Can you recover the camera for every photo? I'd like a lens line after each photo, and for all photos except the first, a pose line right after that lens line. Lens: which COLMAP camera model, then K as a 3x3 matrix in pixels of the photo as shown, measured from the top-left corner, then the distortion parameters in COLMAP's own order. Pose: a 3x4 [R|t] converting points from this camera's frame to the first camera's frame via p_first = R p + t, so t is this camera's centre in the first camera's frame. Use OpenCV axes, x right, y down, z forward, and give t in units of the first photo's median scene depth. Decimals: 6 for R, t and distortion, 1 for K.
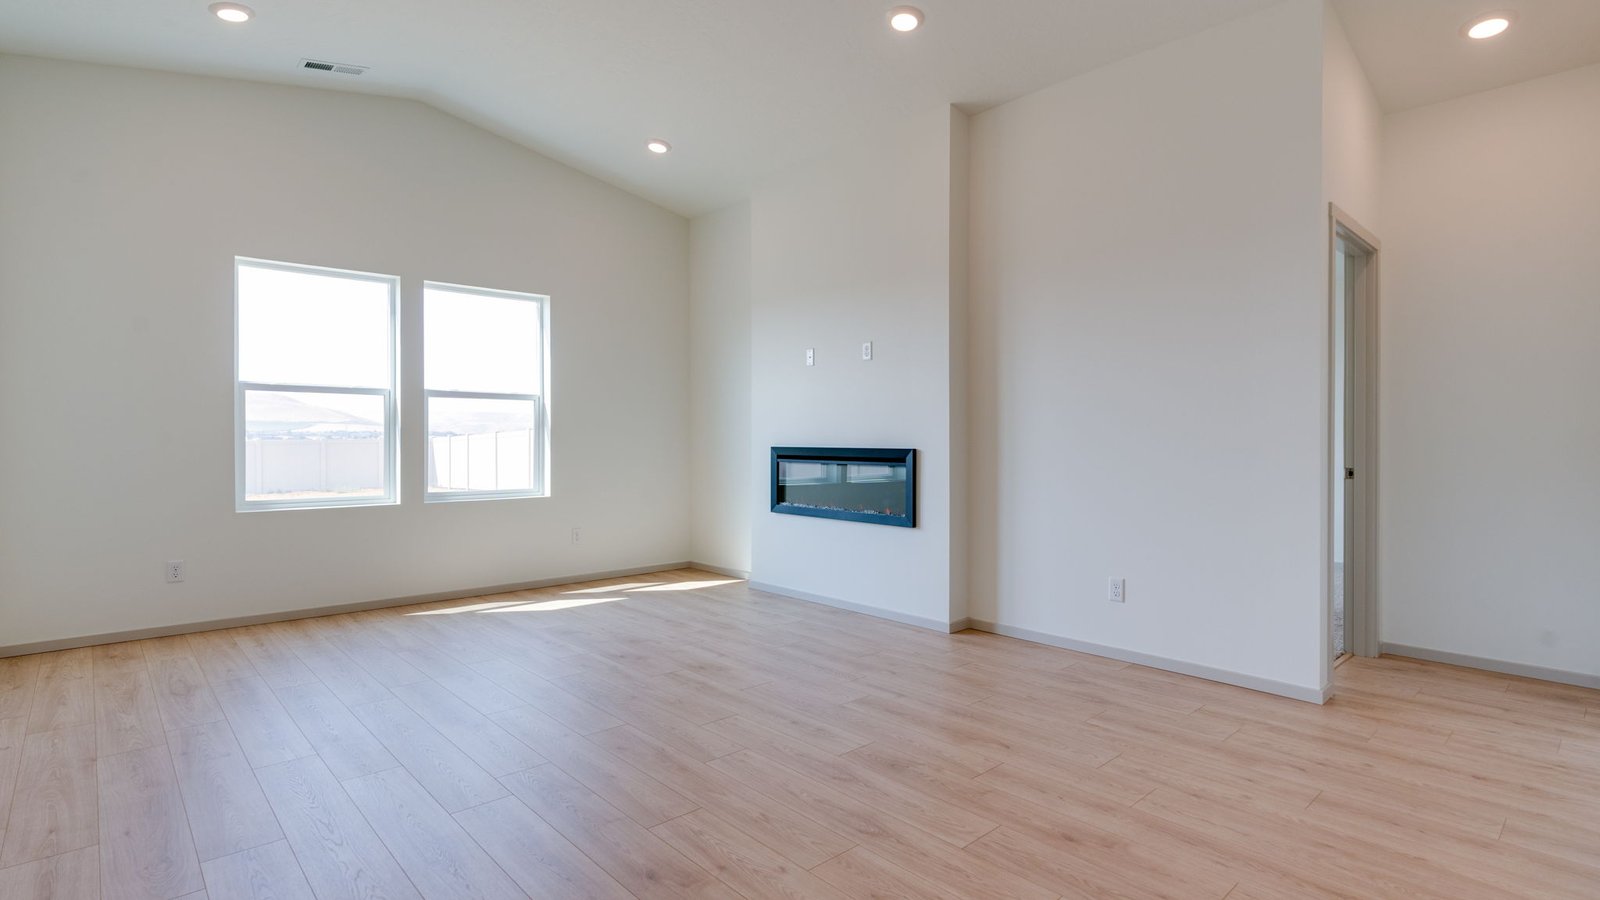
lens RADIAL K [[740.9, 0, 800.0], [0, 740.9, 450.0], [0, 0, 1]] dist [-0.001598, 0.000052]
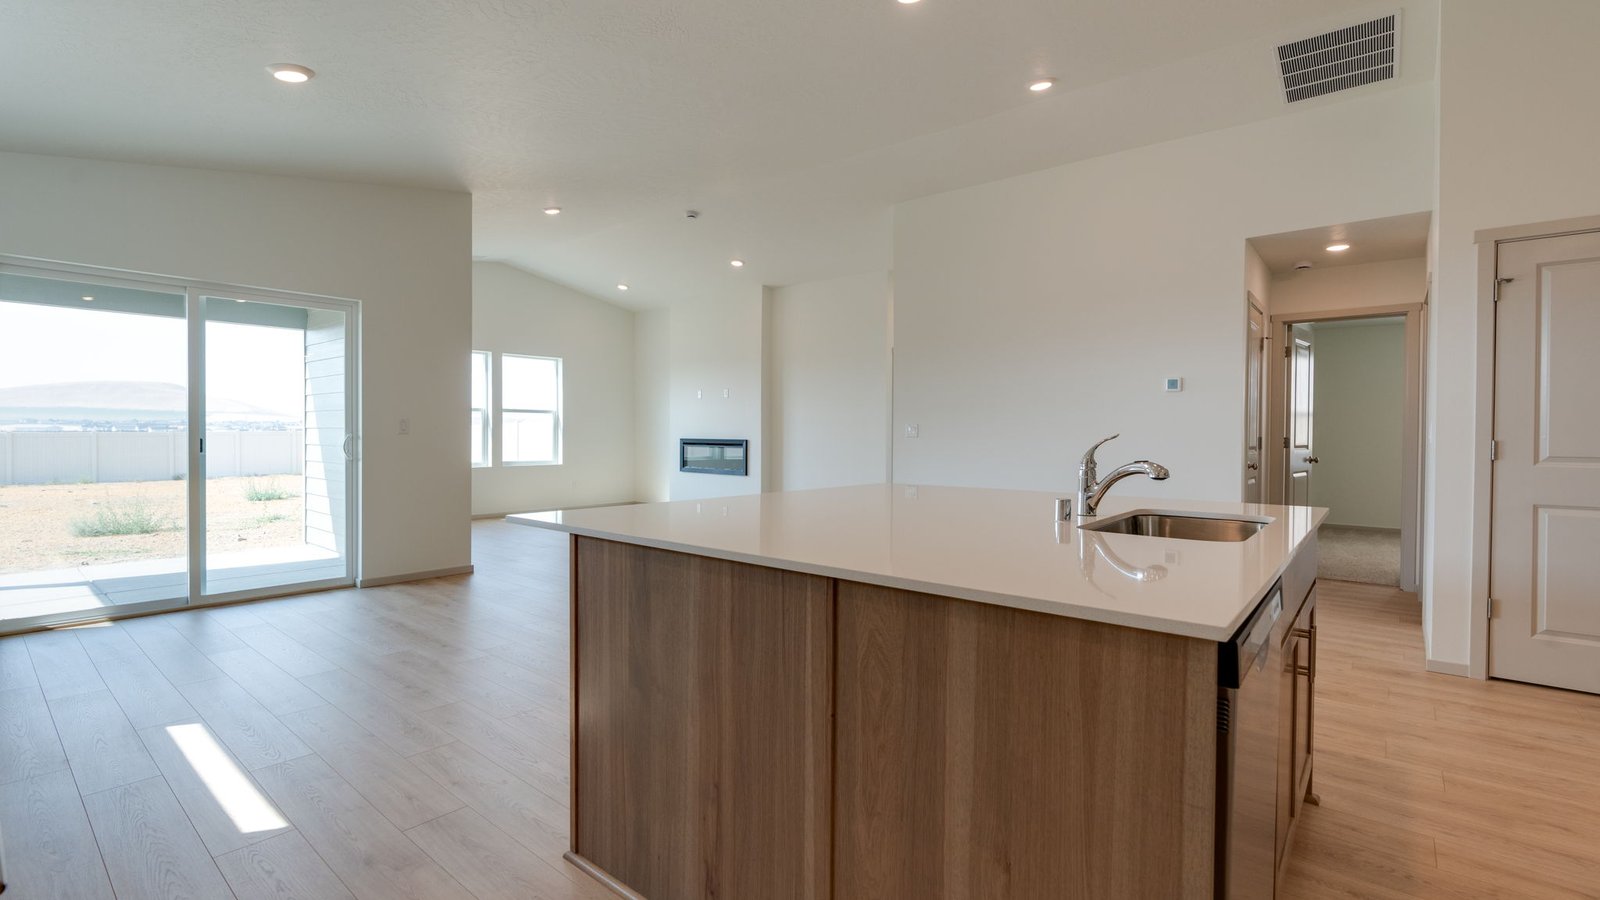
lens RADIAL K [[718.4, 0, 793.6], [0, 718.4, 443.0], [0, 0, 1]] dist [-0.000183, -0.000168]
pose [[0.993323, 0.003809, 0.115307, 0.039993], [-0.003893, 0.999992, 0.000502, 0.005375], [-0.115305, -0.000947, 0.993330, -0.912620]]
